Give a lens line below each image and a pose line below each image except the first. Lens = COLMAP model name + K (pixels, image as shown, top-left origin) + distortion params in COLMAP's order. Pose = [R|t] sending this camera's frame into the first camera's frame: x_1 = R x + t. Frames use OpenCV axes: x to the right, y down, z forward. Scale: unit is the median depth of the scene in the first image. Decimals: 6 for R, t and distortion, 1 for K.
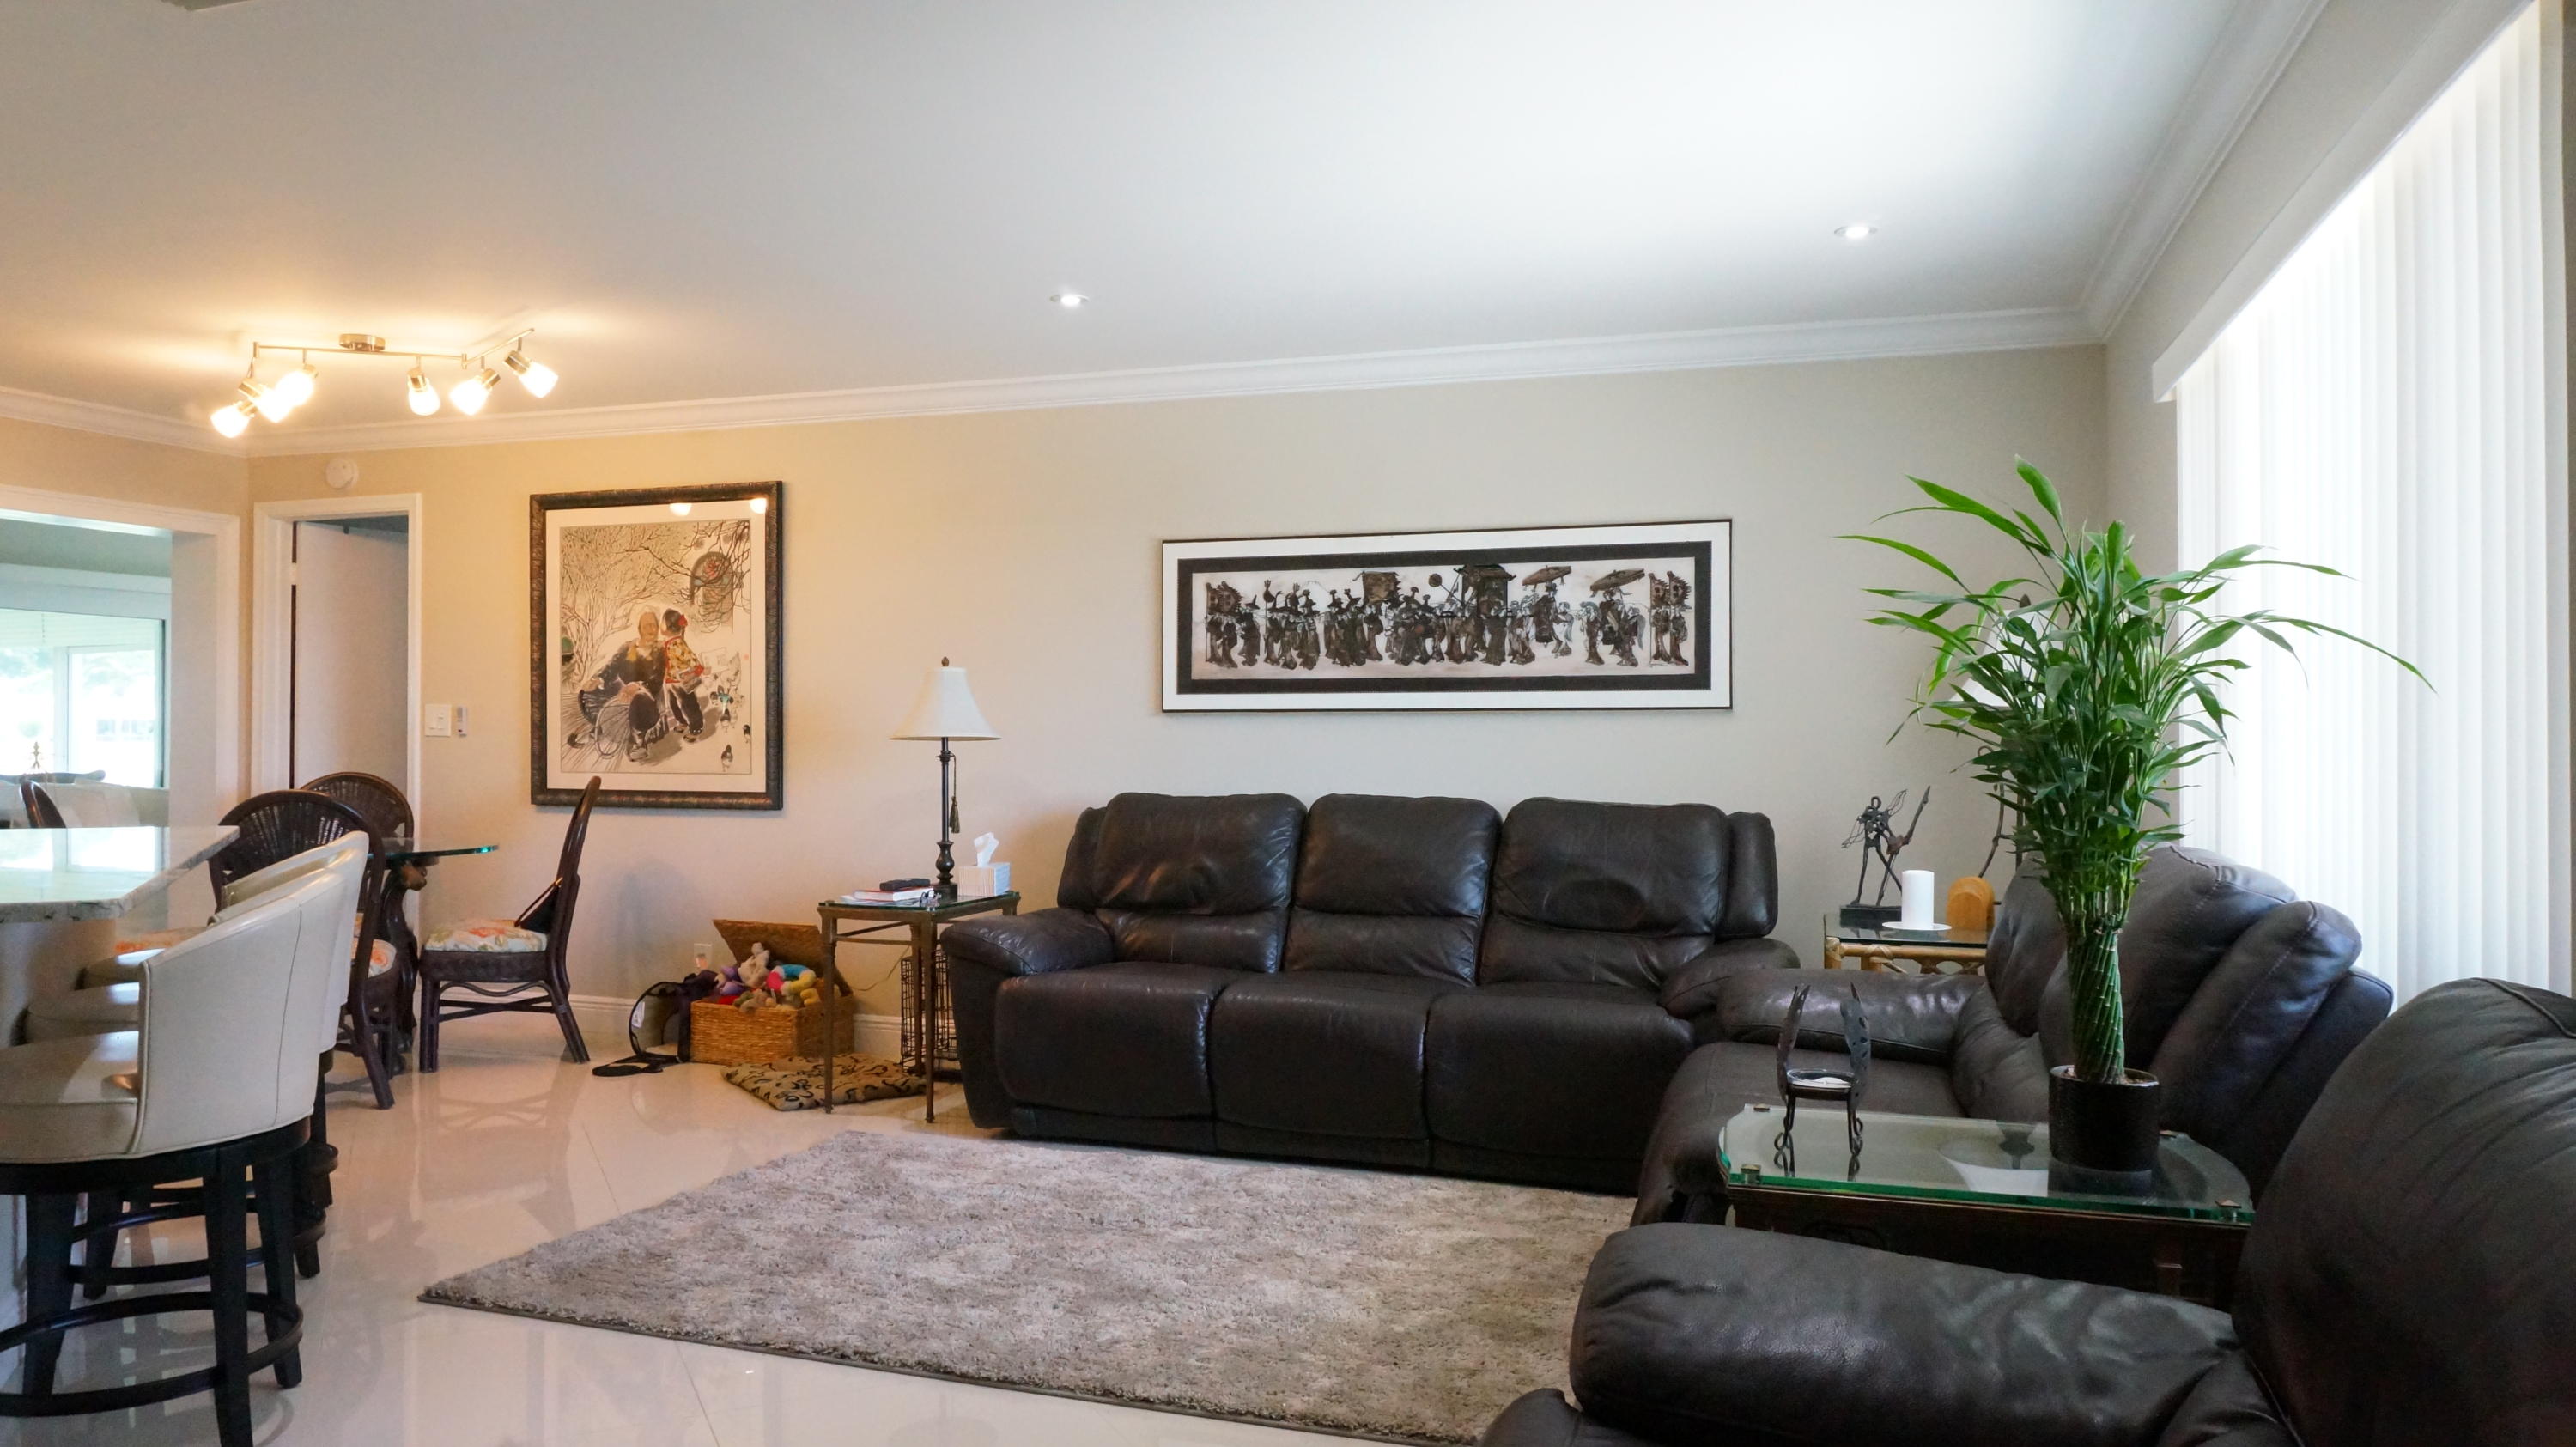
lens RADIAL K [[1749.2, 0, 1288.6], [0, 1749.2, 723.1], [0, 0, 1]] dist [-0.005990, 0.005429]
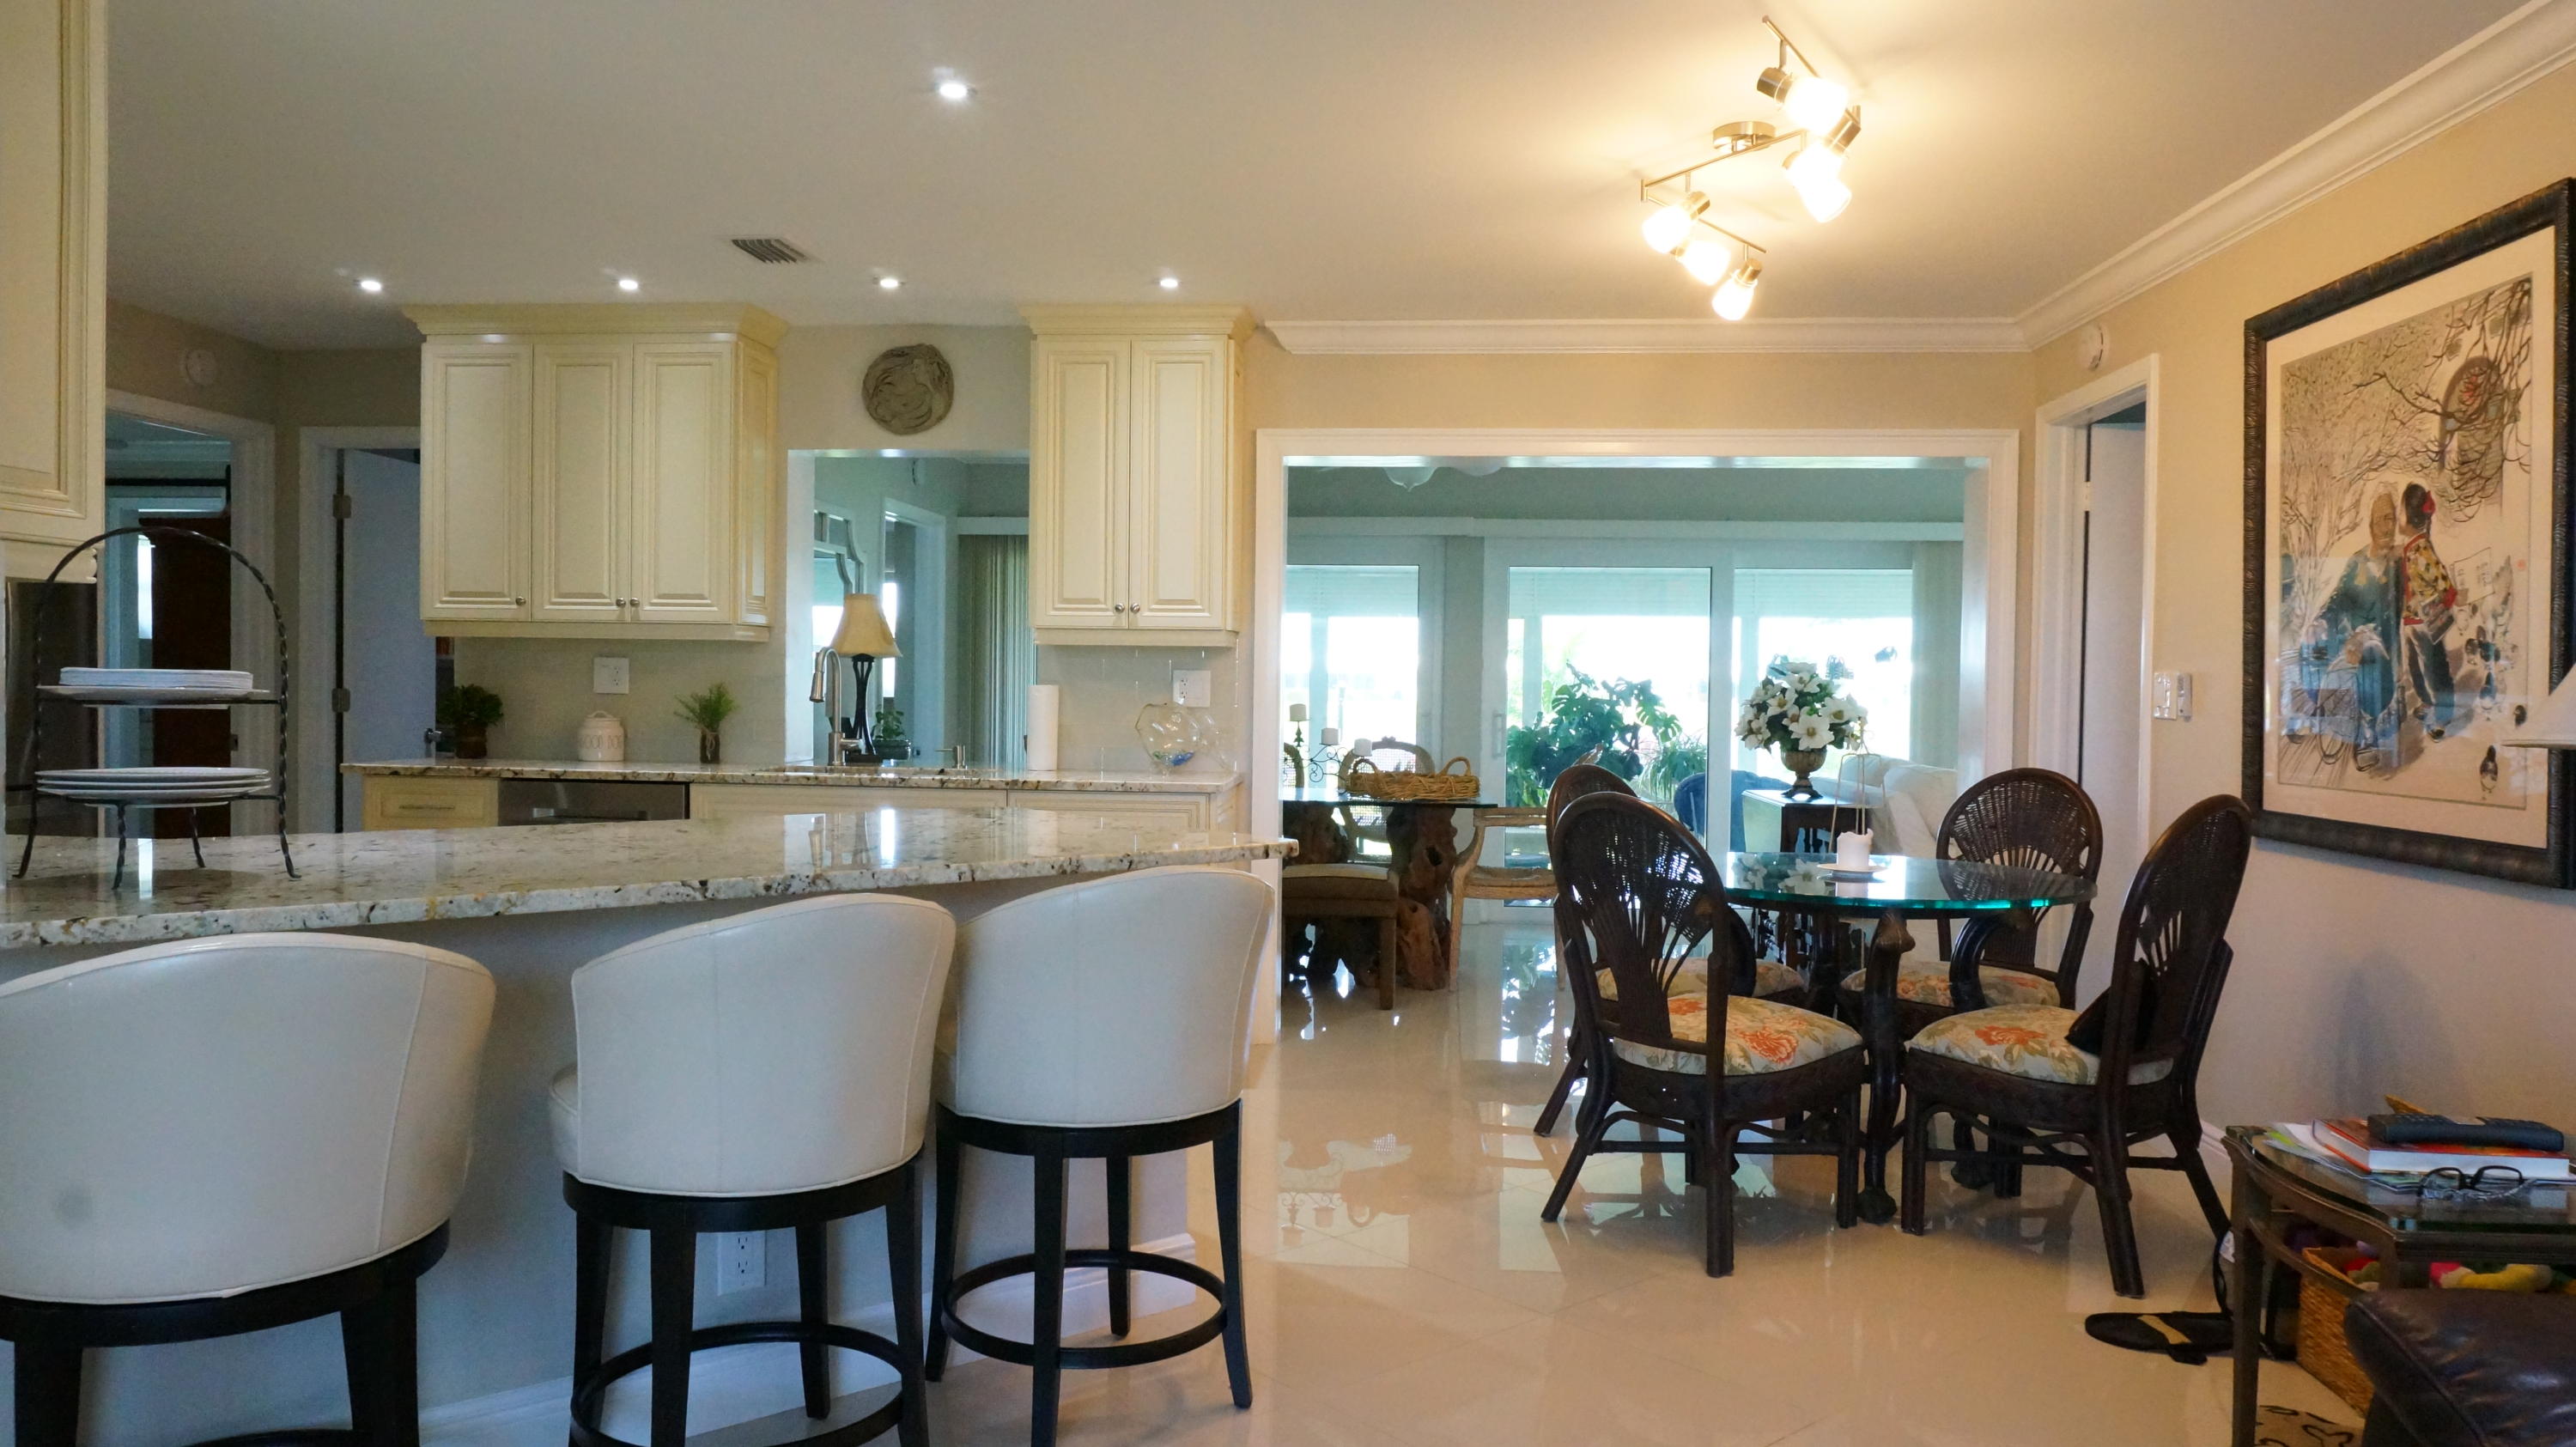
lens RADIAL K [[1749.2, 0, 1291.5], [0, 1749.2, 732.1], [0, 0, 1]] dist [-0.005990, 0.005429]
pose [[0.246319, 0.021520, -0.968950, 0.071915], [-0.002967, 0.999766, 0.021450, -0.001014], [0.969184, -0.002409, 0.246325, 0.545709]]
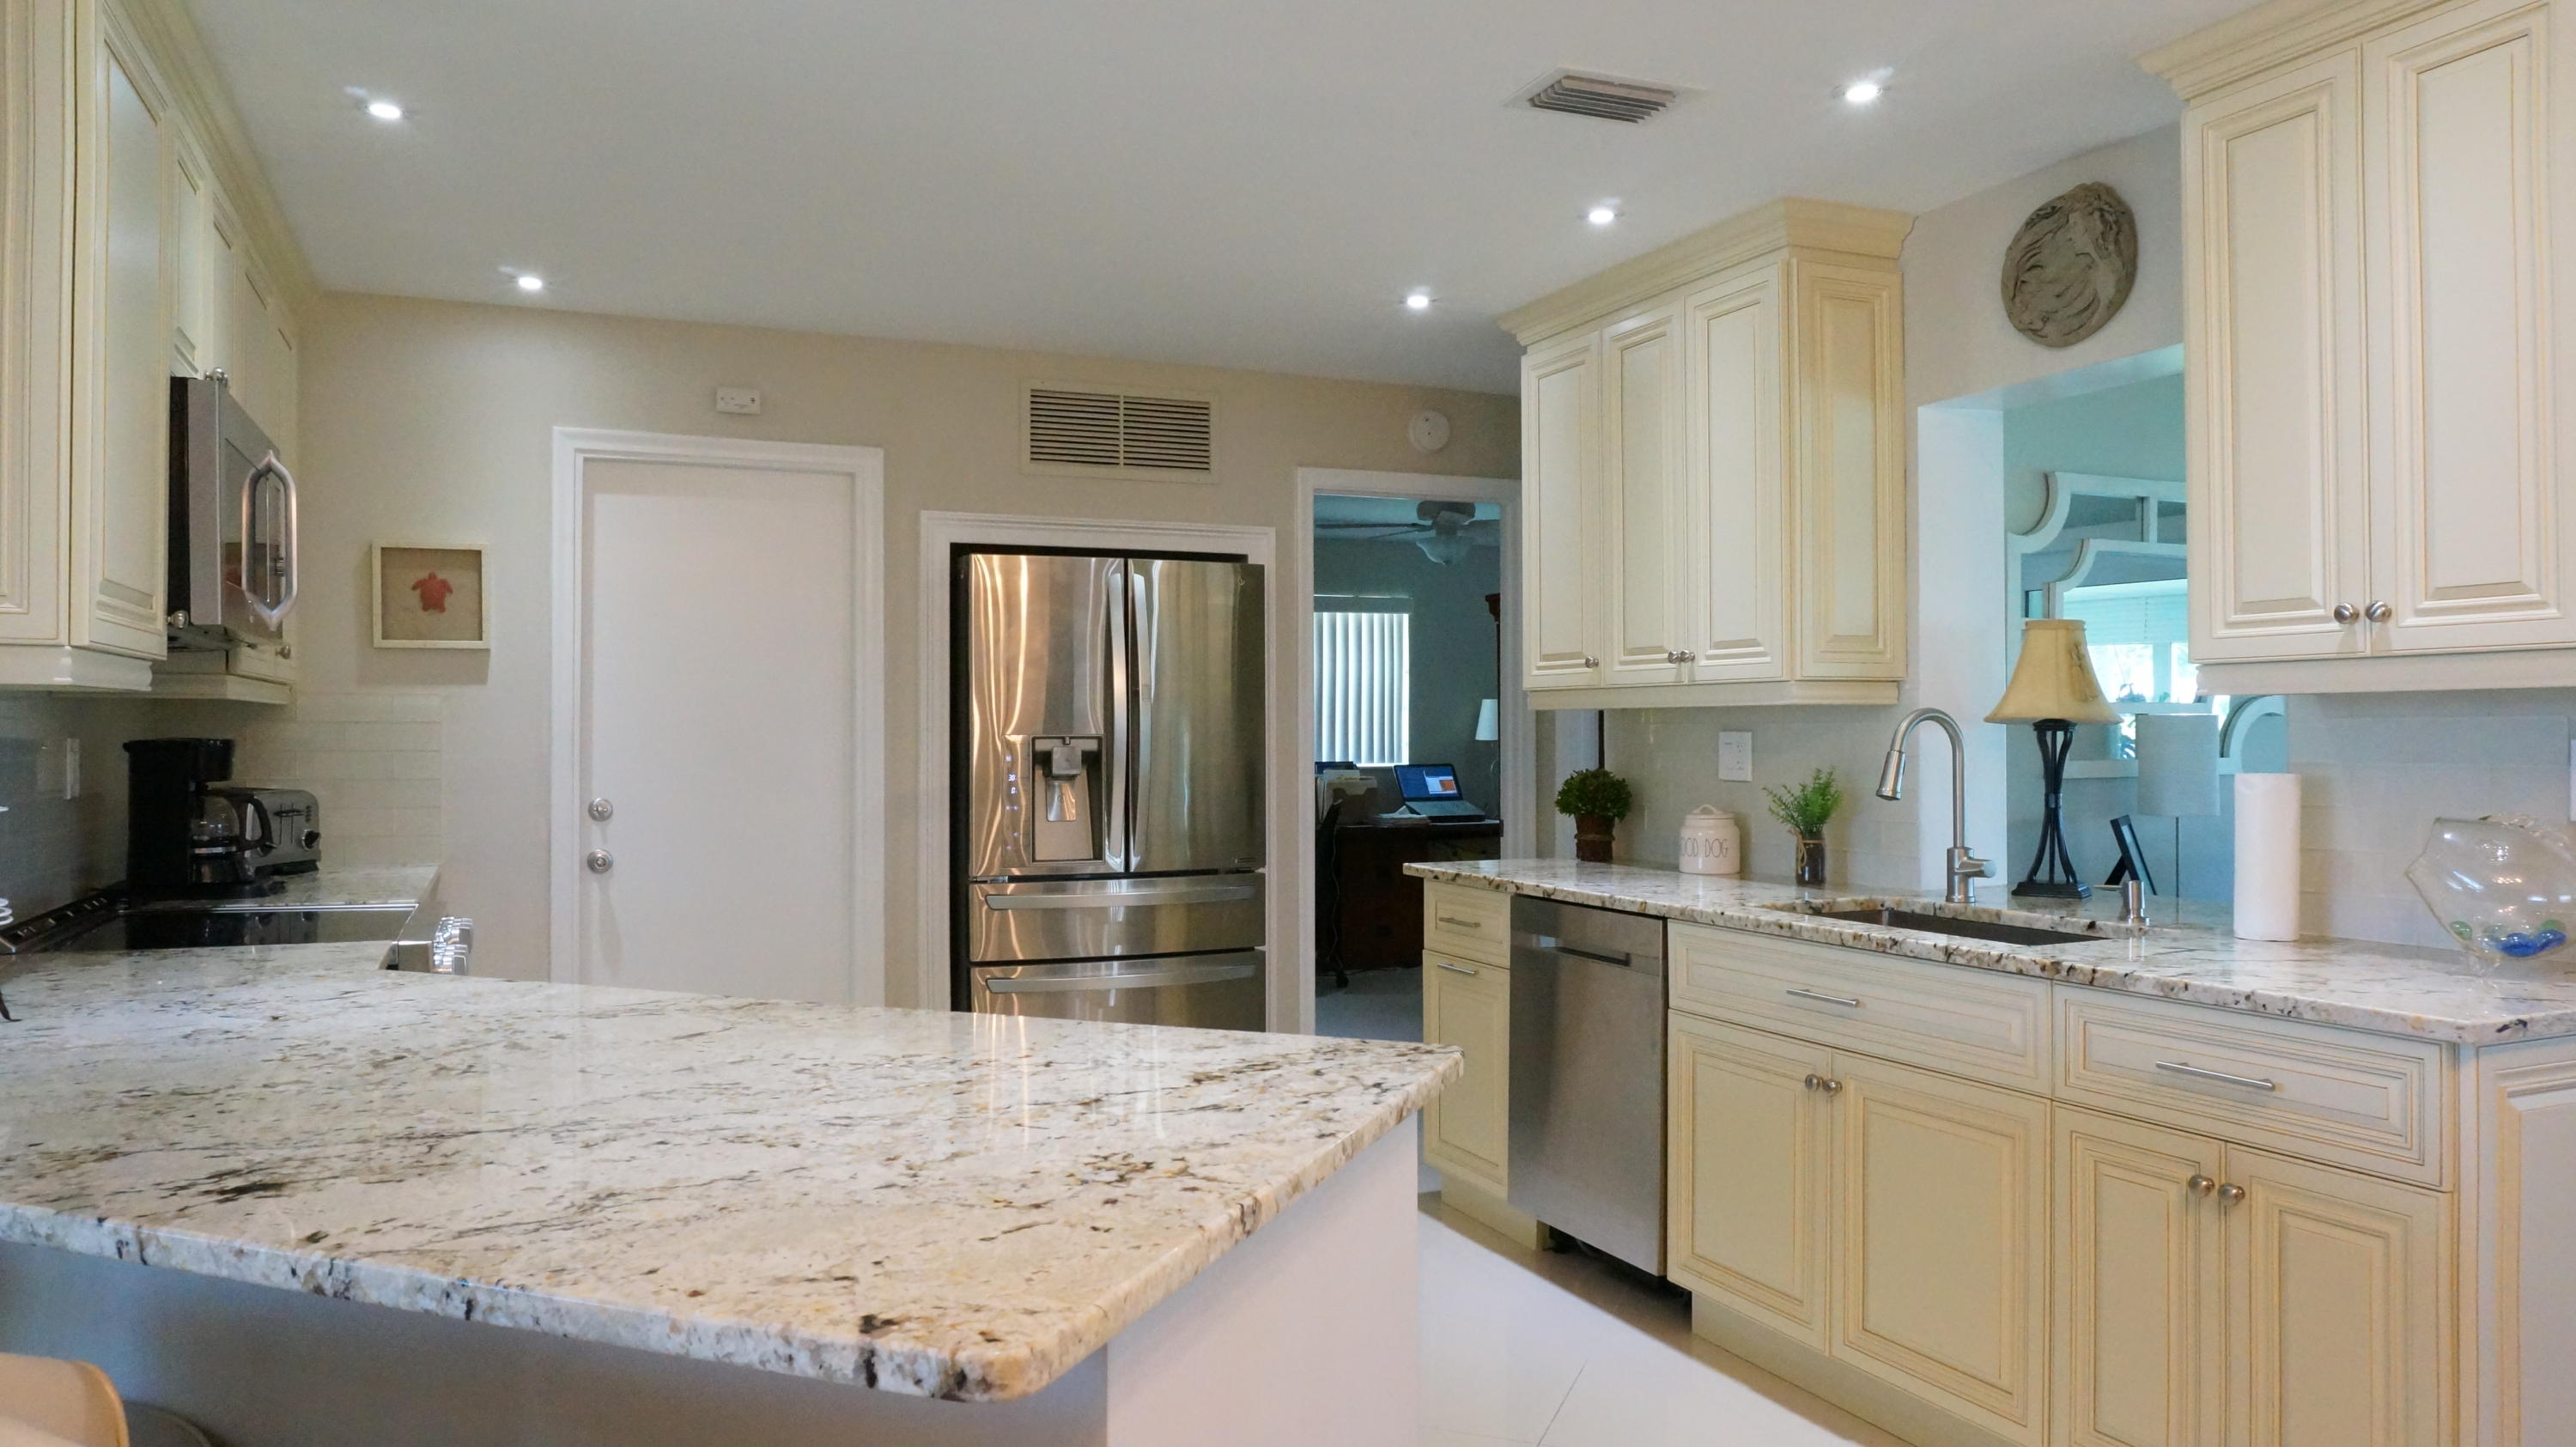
lens RADIAL K [[1749.2, 0, 1293.5], [0, 1749.2, 721.0], [0, 0, 1]] dist [-0.005990, 0.005429]
pose [[-0.737038, -0.011383, -0.675755, -0.183935], [0.001862, 0.999820, -0.018872, -0.007617], [0.675848, -0.015167, -0.736885, 0.712440]]
